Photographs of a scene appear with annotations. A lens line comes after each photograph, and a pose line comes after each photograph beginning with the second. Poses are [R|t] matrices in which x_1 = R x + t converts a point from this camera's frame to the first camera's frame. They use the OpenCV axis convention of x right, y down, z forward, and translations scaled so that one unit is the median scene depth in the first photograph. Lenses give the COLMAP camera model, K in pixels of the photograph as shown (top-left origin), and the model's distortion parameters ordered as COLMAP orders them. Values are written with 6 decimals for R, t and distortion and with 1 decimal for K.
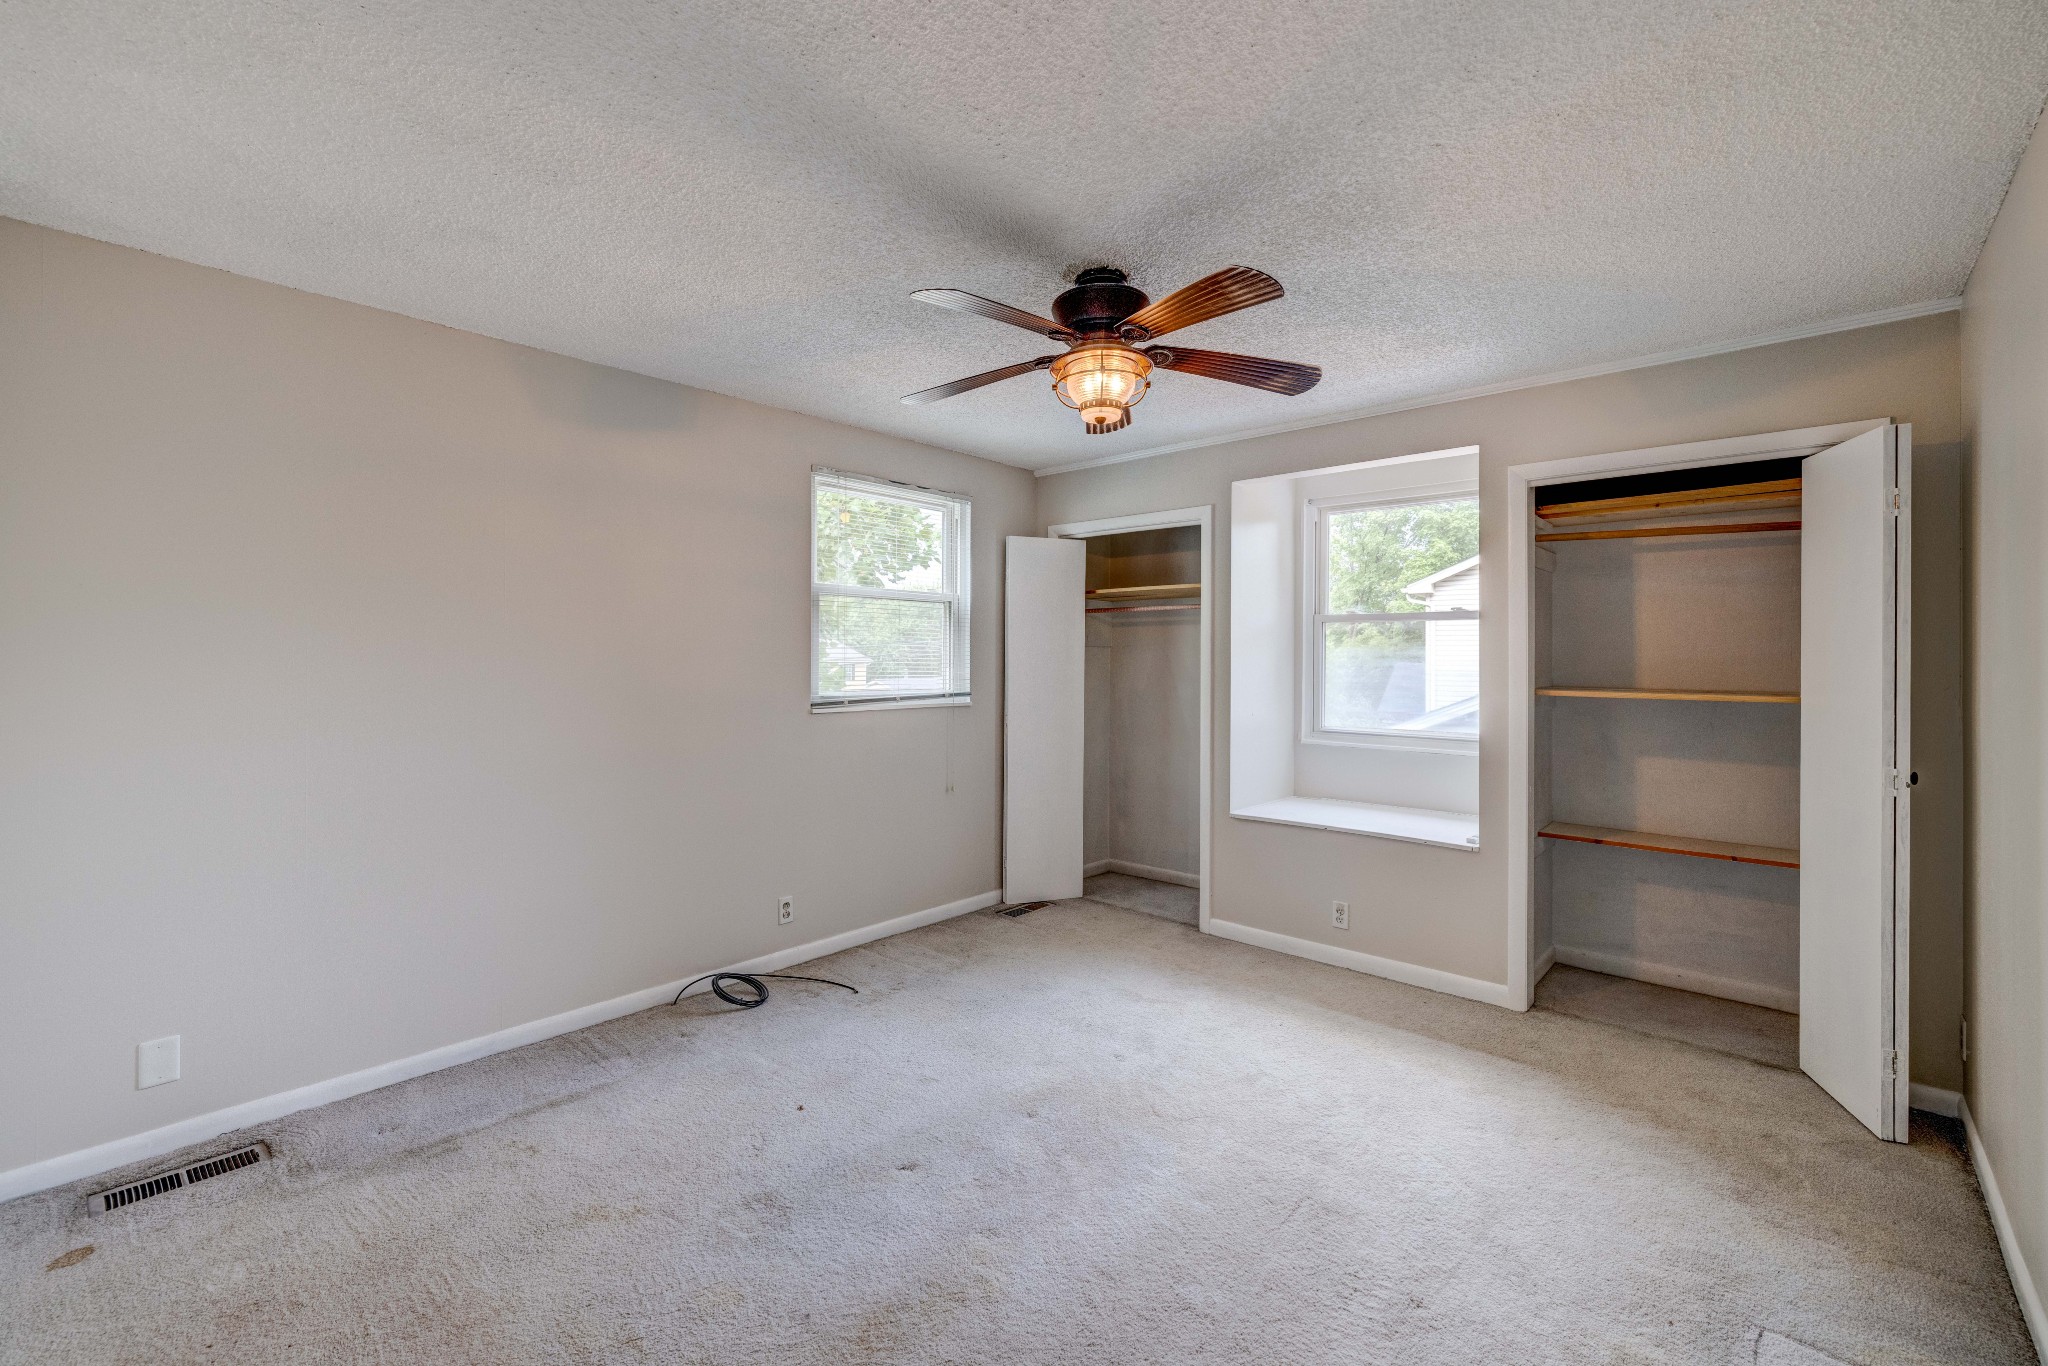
lens RADIAL K [[865.4, 0, 1006.7], [0, 865.4, 653.3], [0, 0, 1]] dist [0.002755, 0.001508]
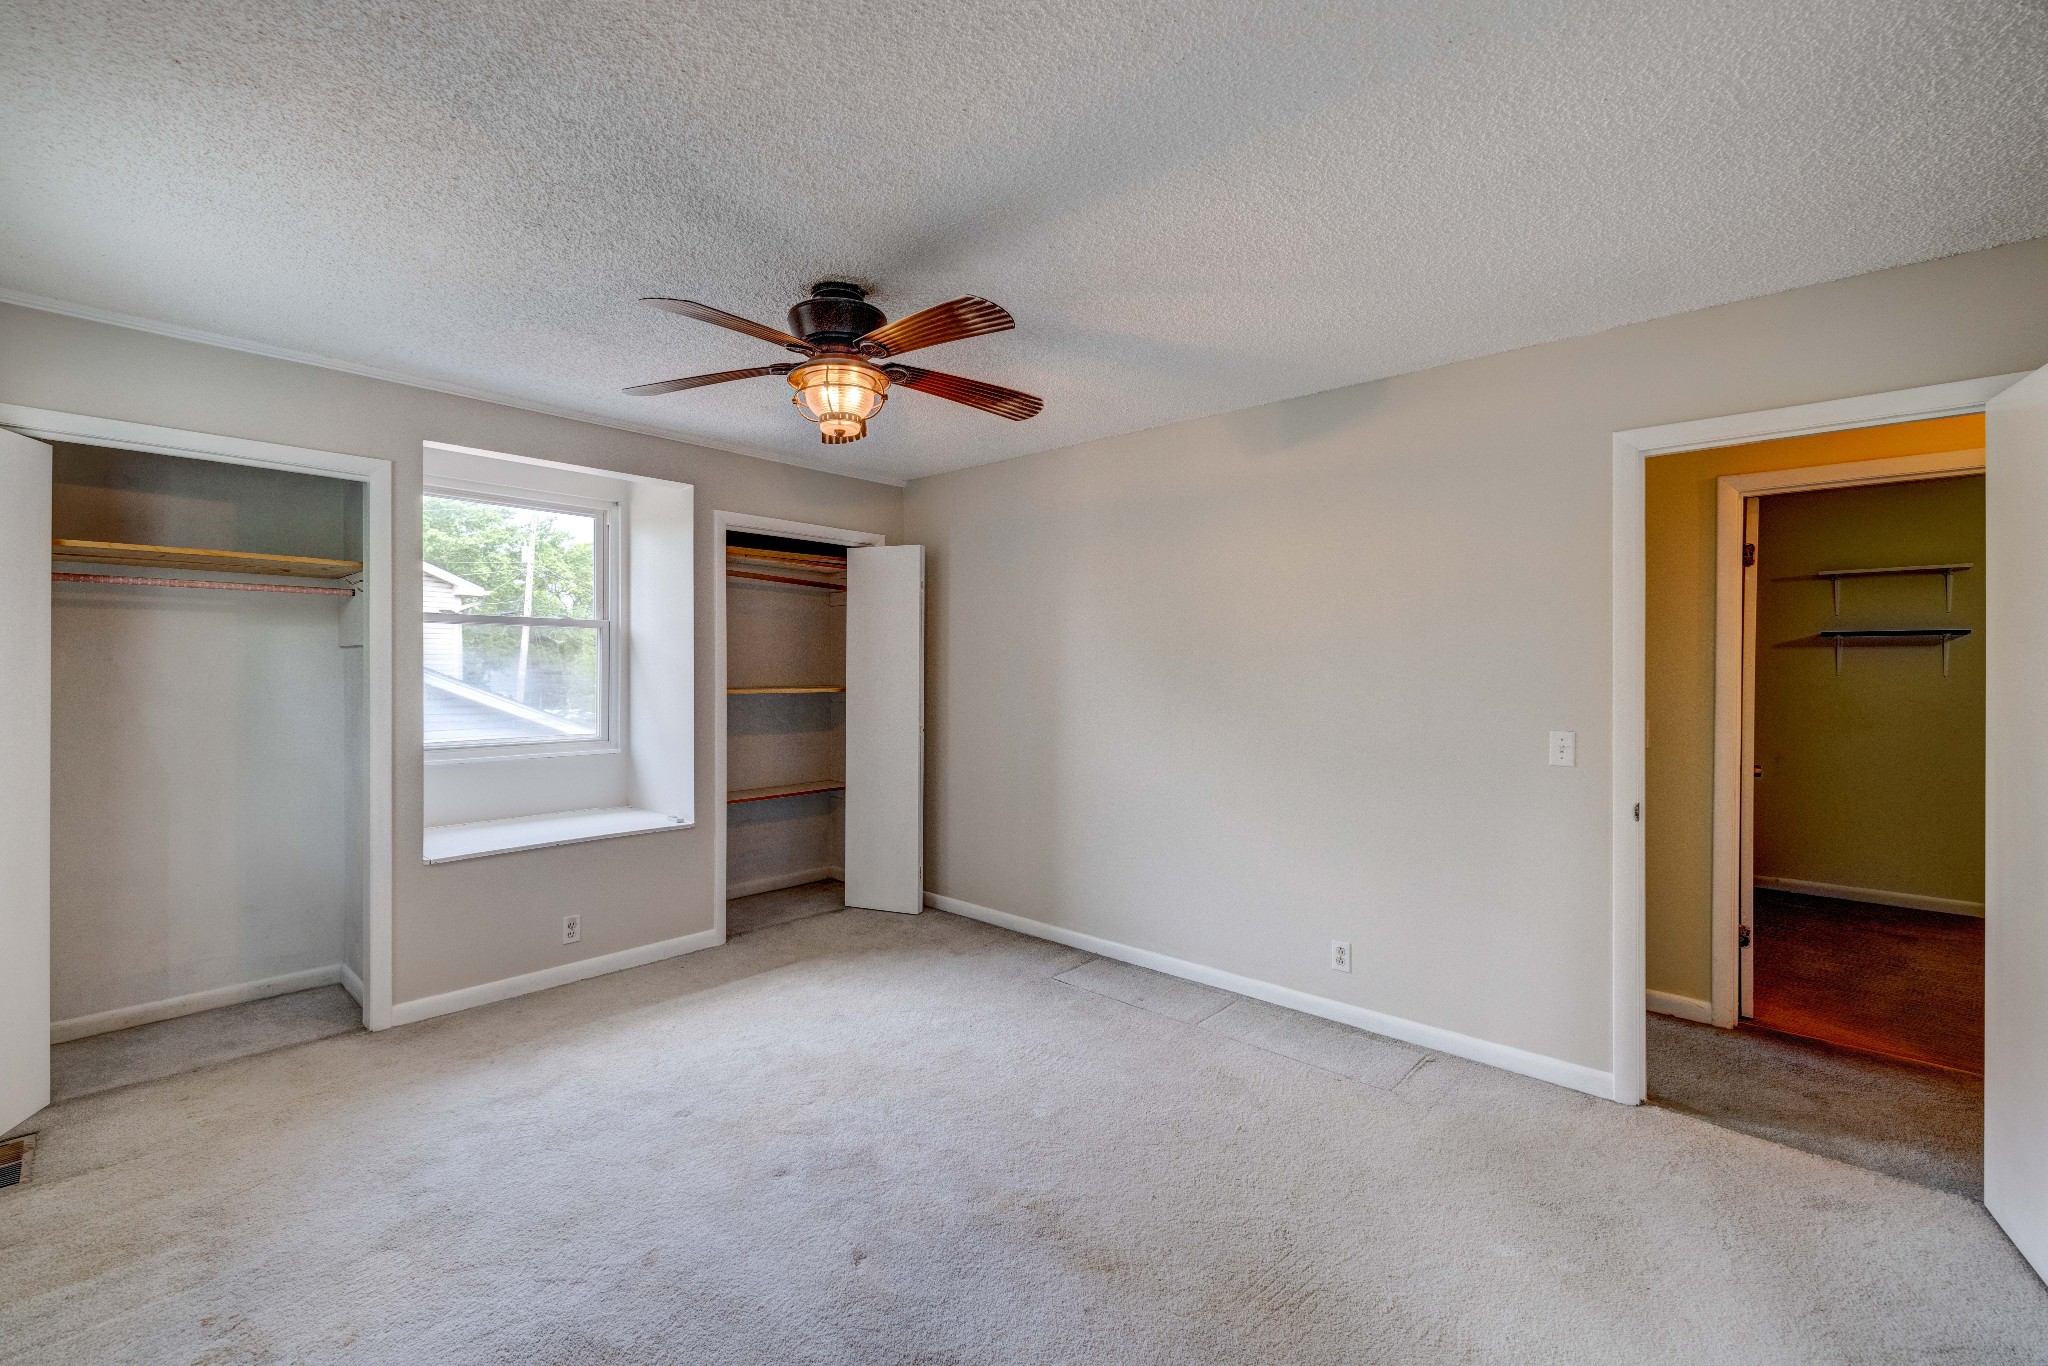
lens RADIAL K [[865.4, 0, 1015.8], [0, 865.4, 683.3], [0, 0, 1]] dist [0.002755, 0.001508]
pose [[-0.005784, -0.024793, 0.999676, -0.623245], [-0.013704, 0.999601, 0.024712, -0.005158], [-0.999889, -0.013557, -0.006122, 0.546825]]
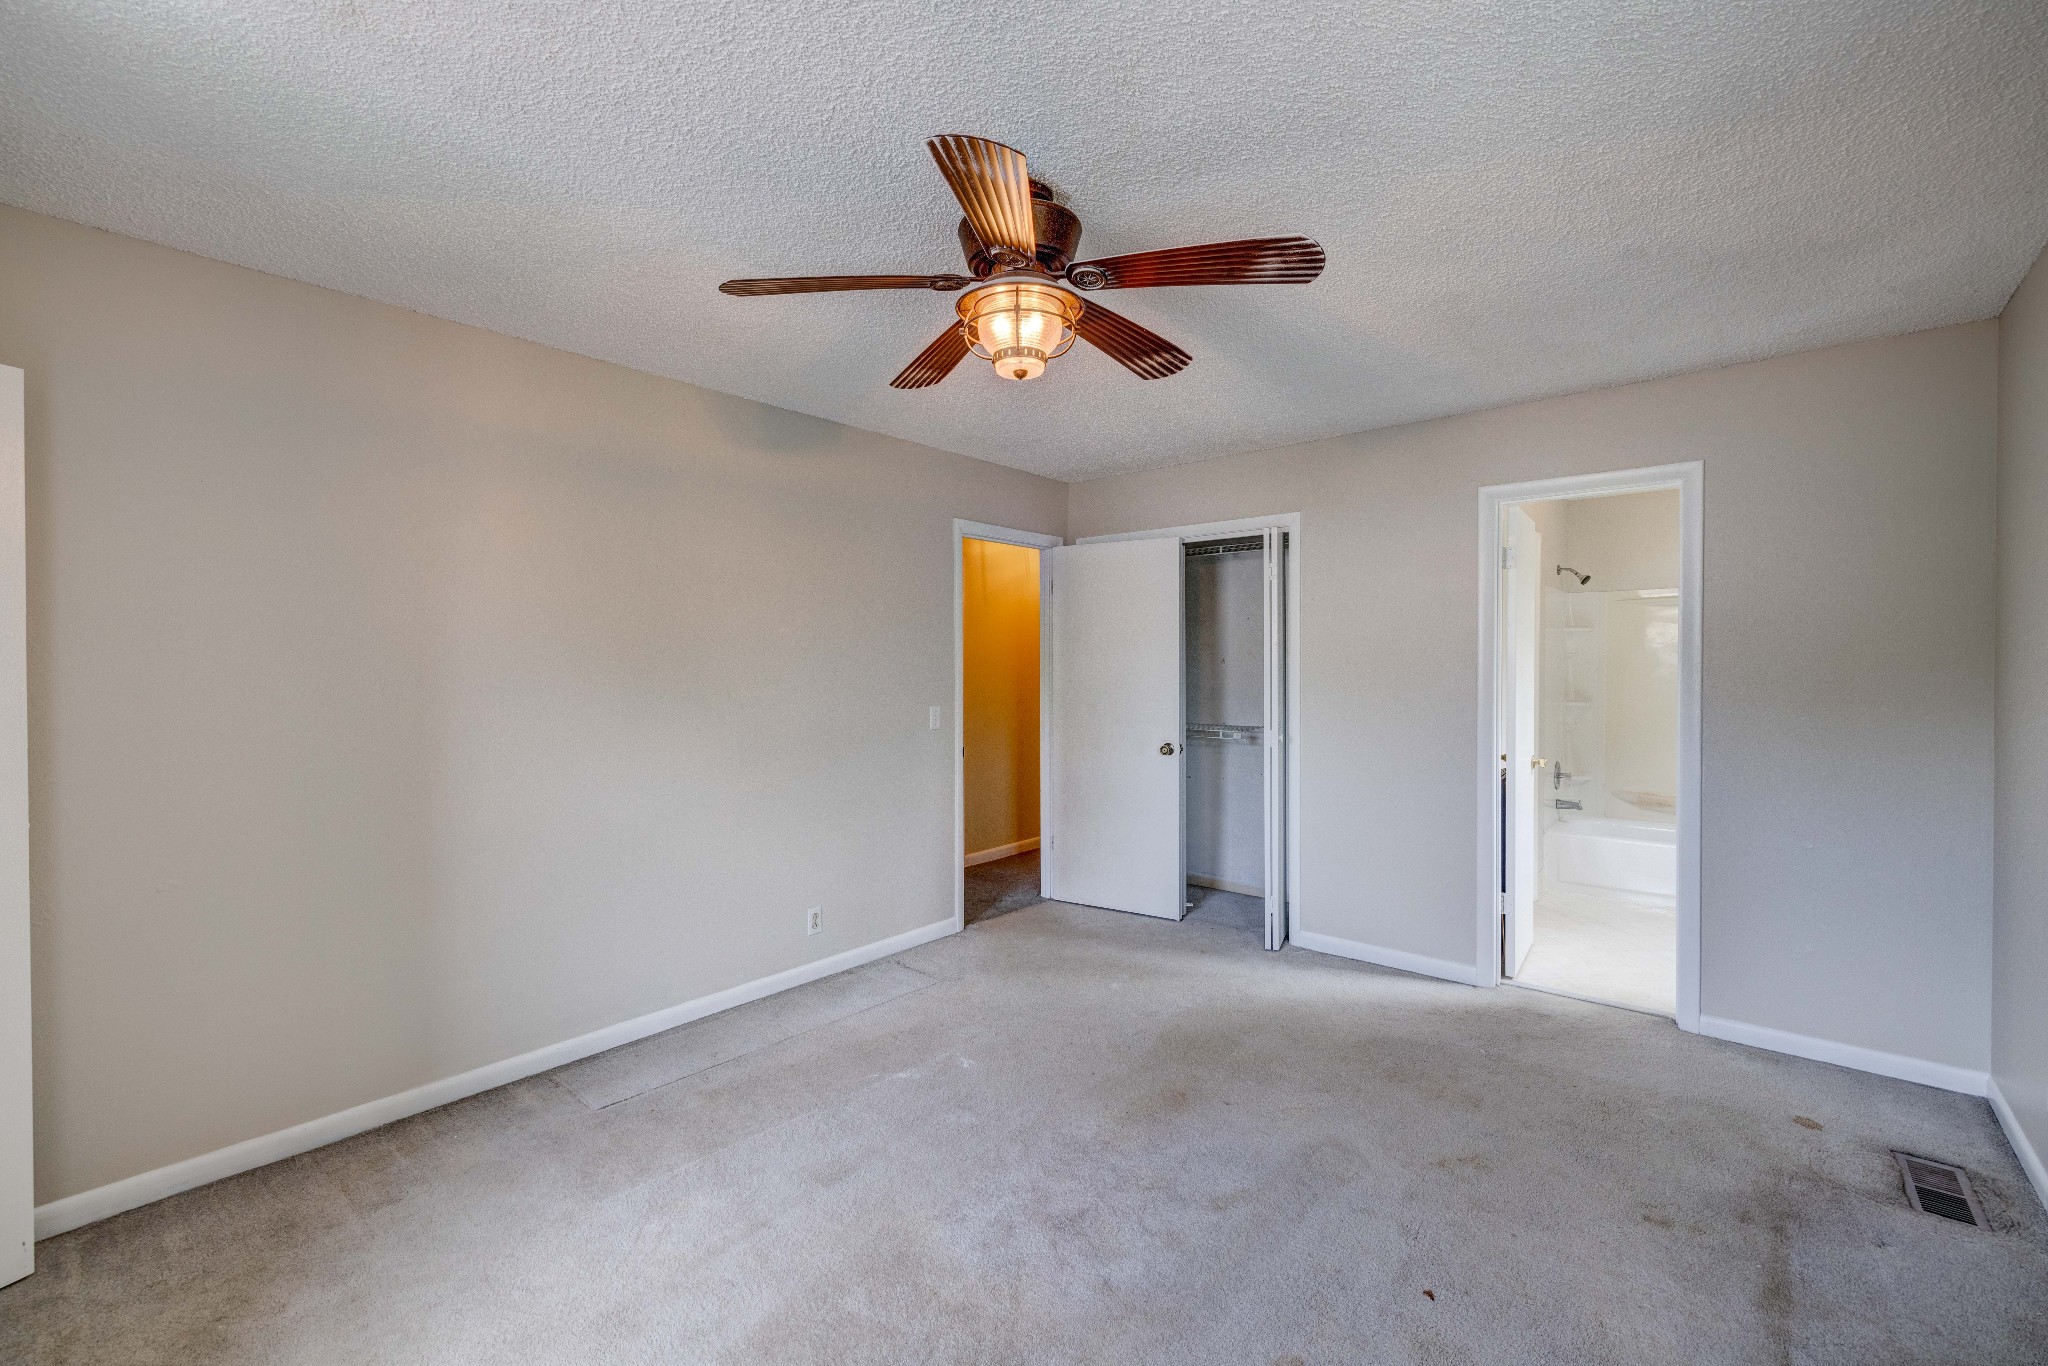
lens RADIAL K [[865.4, 0, 1017.4], [0, 865.4, 673.2], [0, 0, 1]] dist [0.002755, 0.001508]
pose [[-0.999002, -0.007190, -0.044088, 0.105700], [-0.007152, 0.999974, -0.001030, 0.006395], [0.044094, -0.000713, -0.999027, 1.249546]]
